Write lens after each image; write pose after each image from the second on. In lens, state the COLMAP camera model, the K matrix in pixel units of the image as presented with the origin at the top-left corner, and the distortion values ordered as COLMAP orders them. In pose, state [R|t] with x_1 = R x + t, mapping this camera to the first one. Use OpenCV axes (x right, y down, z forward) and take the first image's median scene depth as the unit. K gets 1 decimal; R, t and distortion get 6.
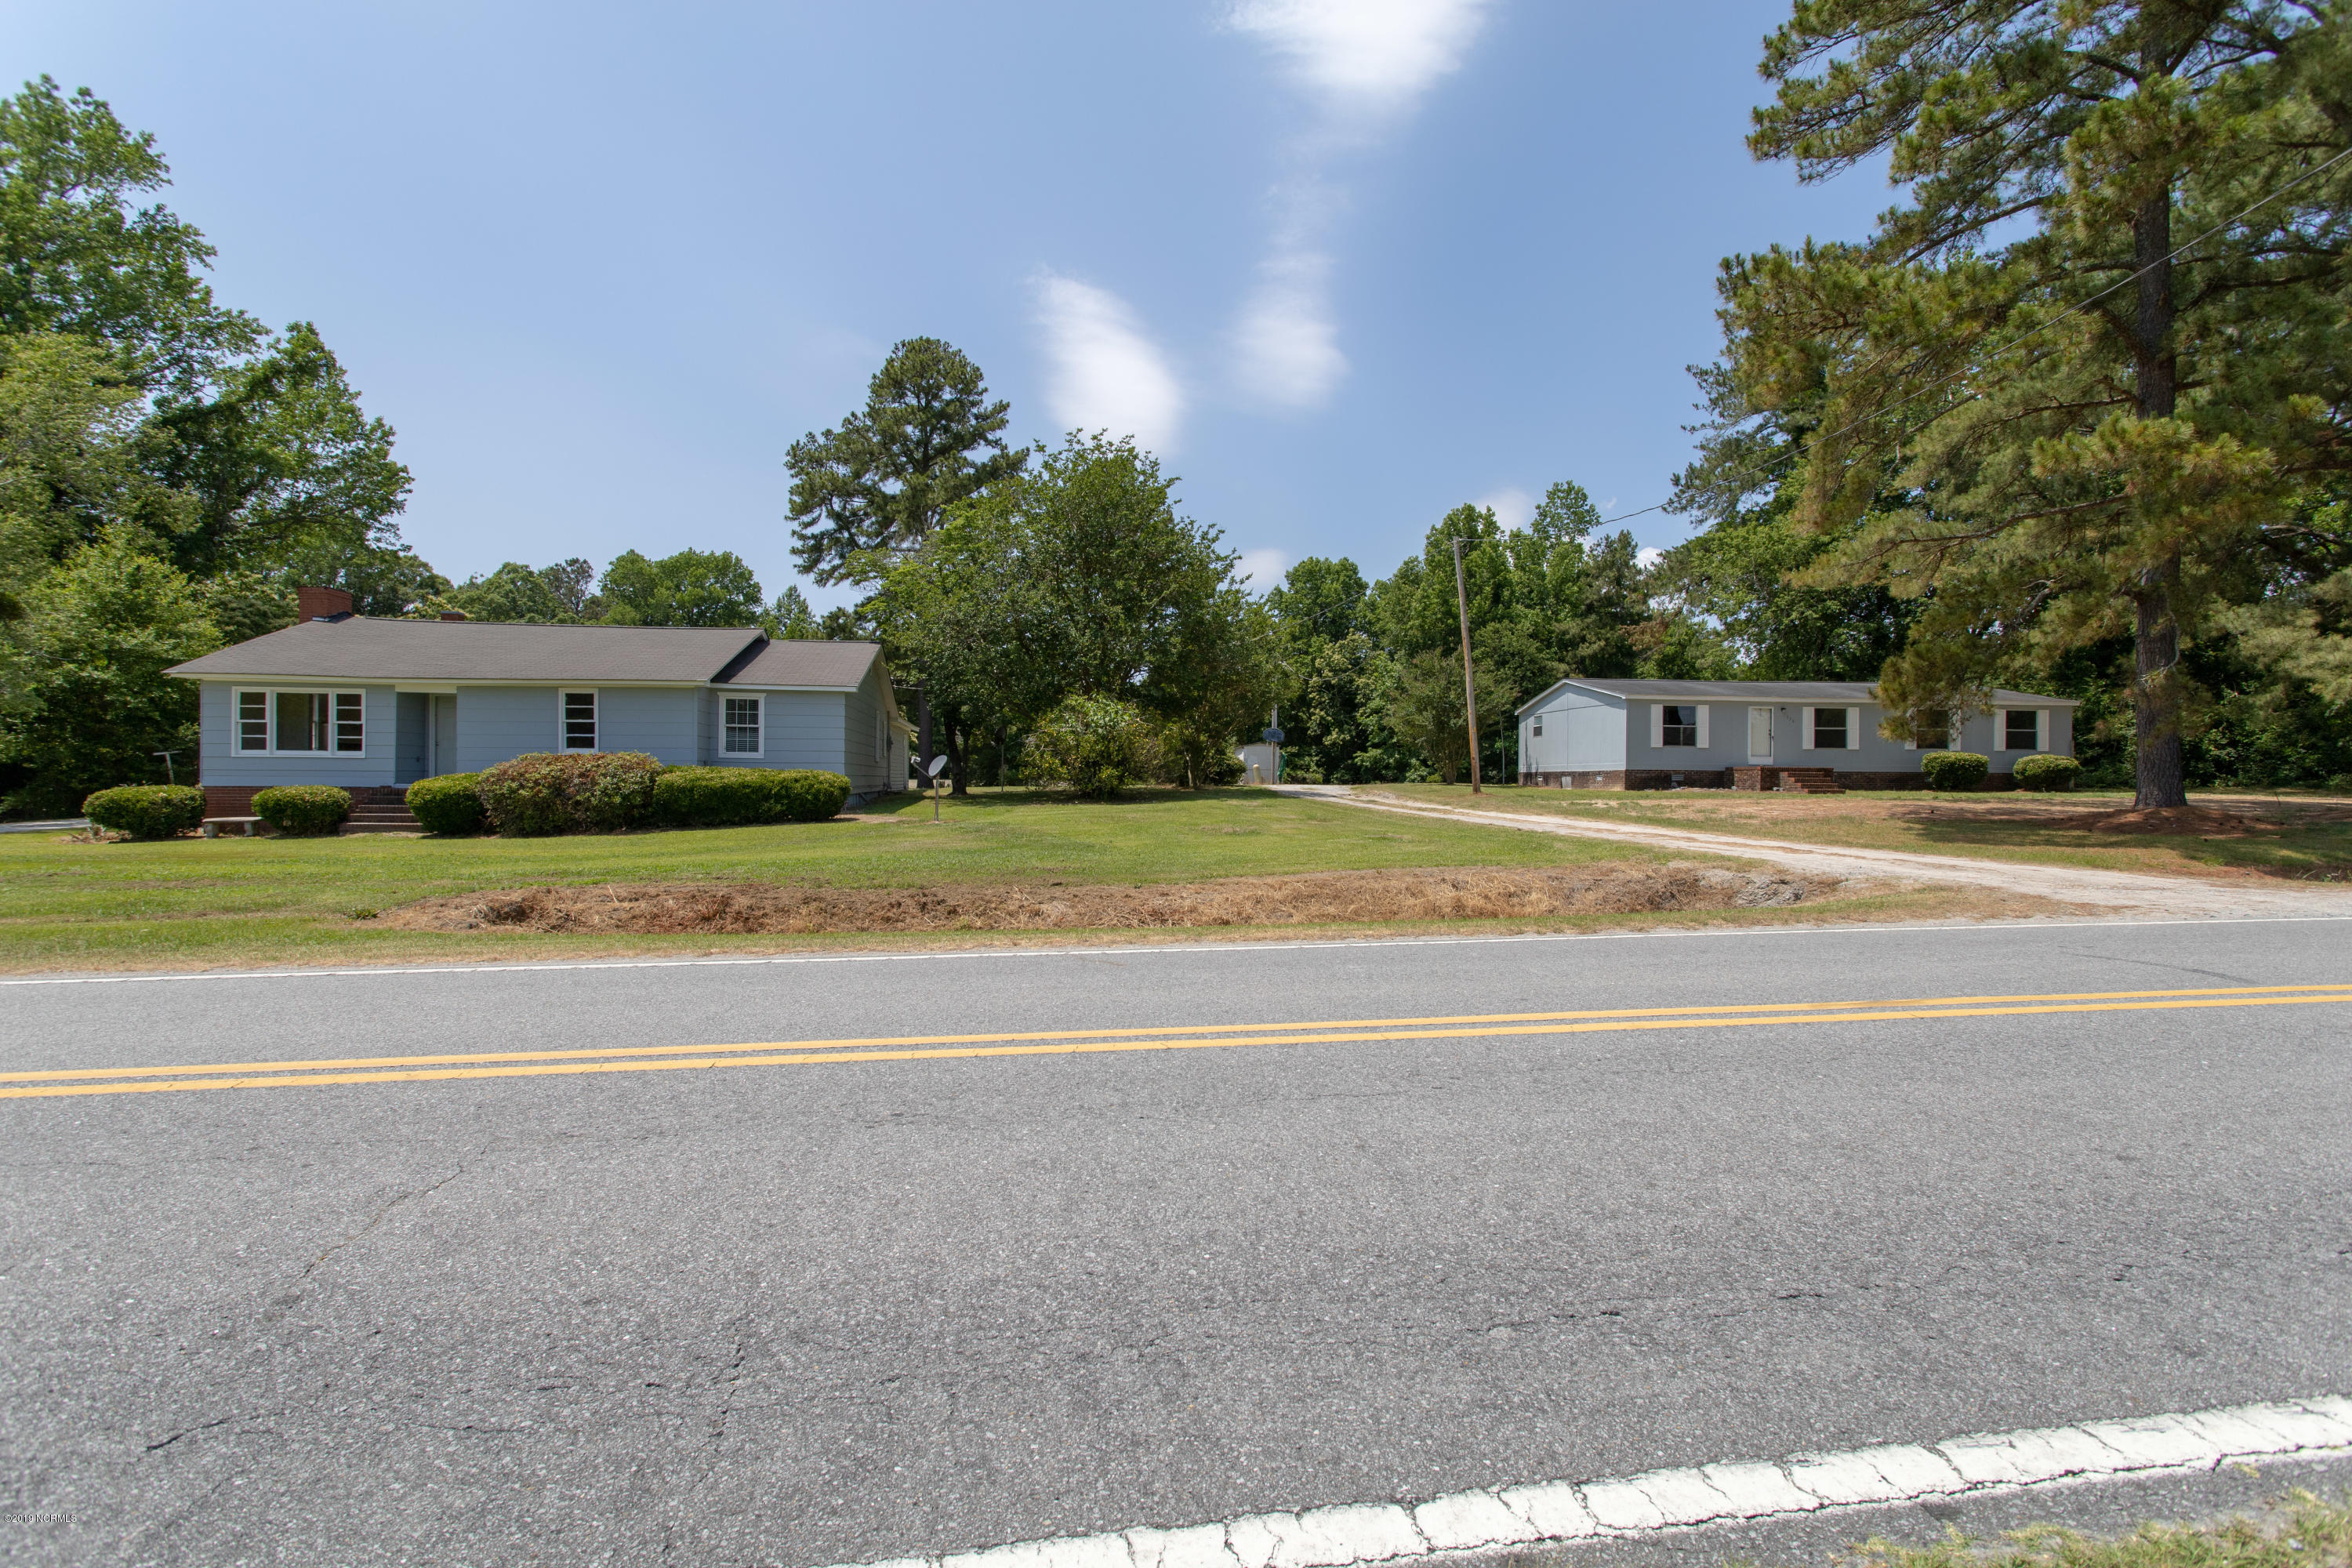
lens RADIAL K [[1118.7, 0, 1161.6], [0, 1118.7, 791.2], [0, 0, 1]] dist [-0.001731, 0.001718]
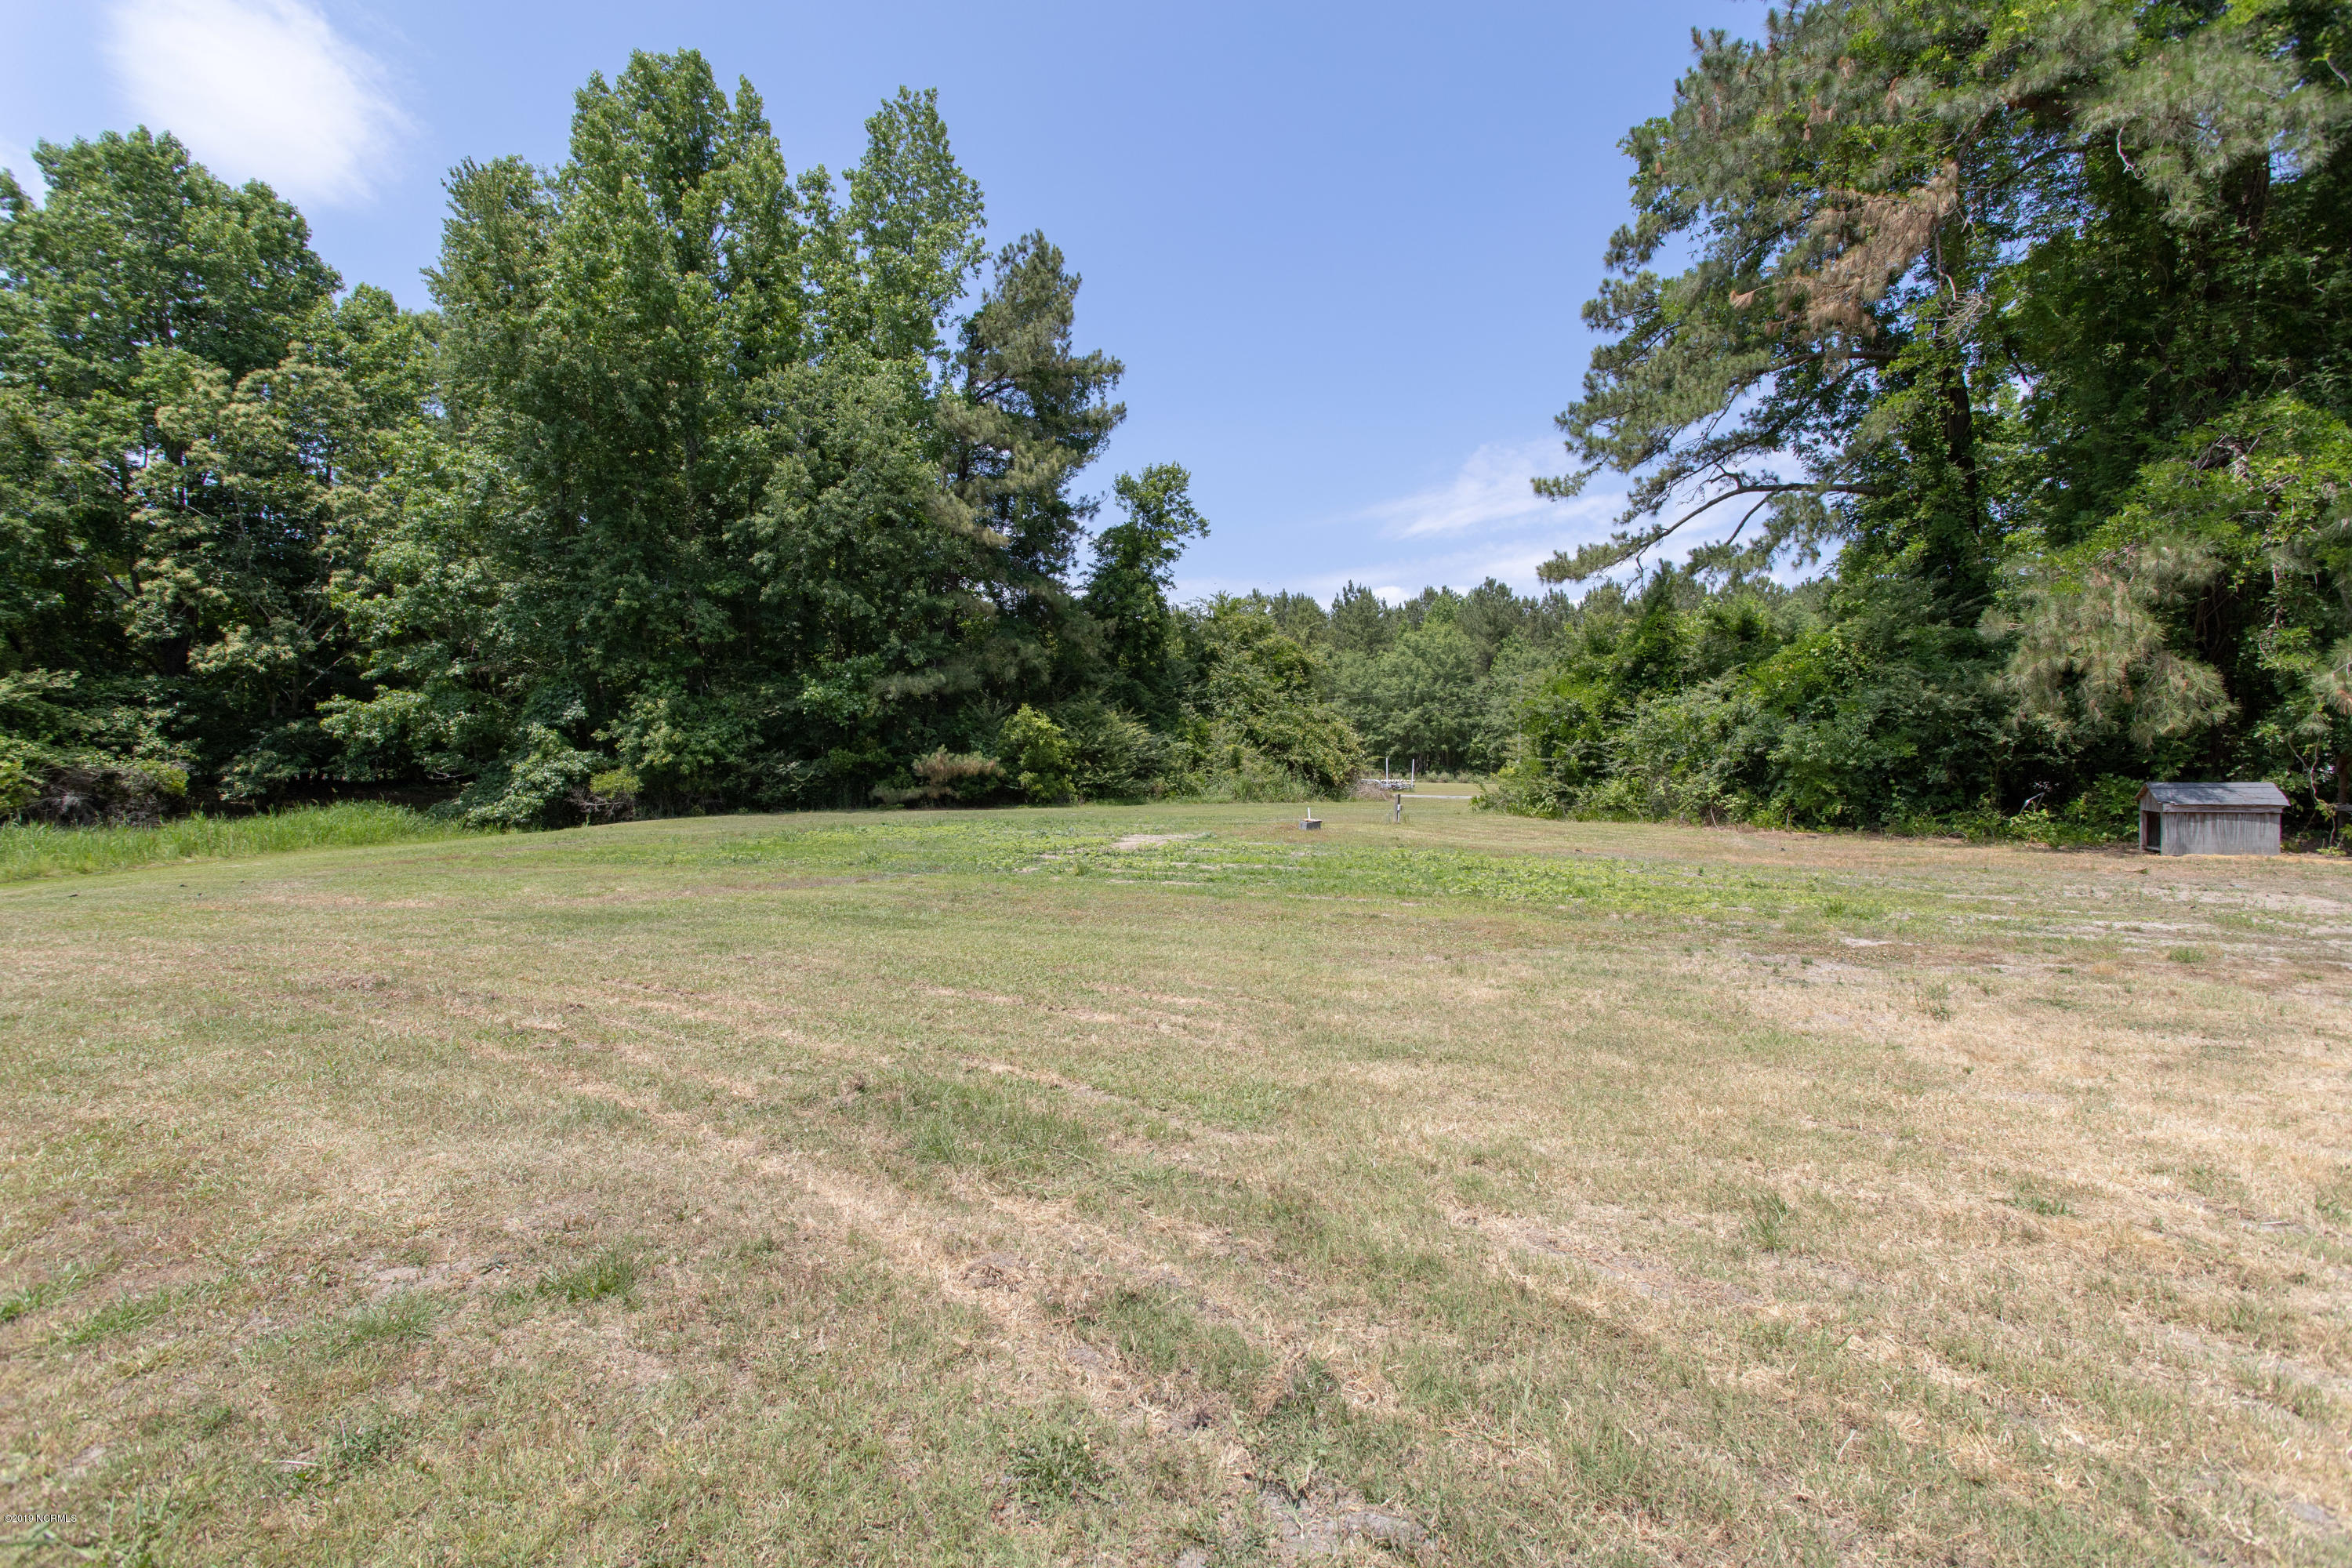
lens RADIAL K [[1118.7, 0, 1163.8], [0, 1118.7, 770.4], [0, 0, 1]] dist [-0.001731, 0.001718]
pose [[0.656637, -0.004457, 0.754193, 0.094279], [-0.003127, 0.999958, 0.008631, -0.018502], [-0.754200, -0.008026, 0.656596, 0.635416]]
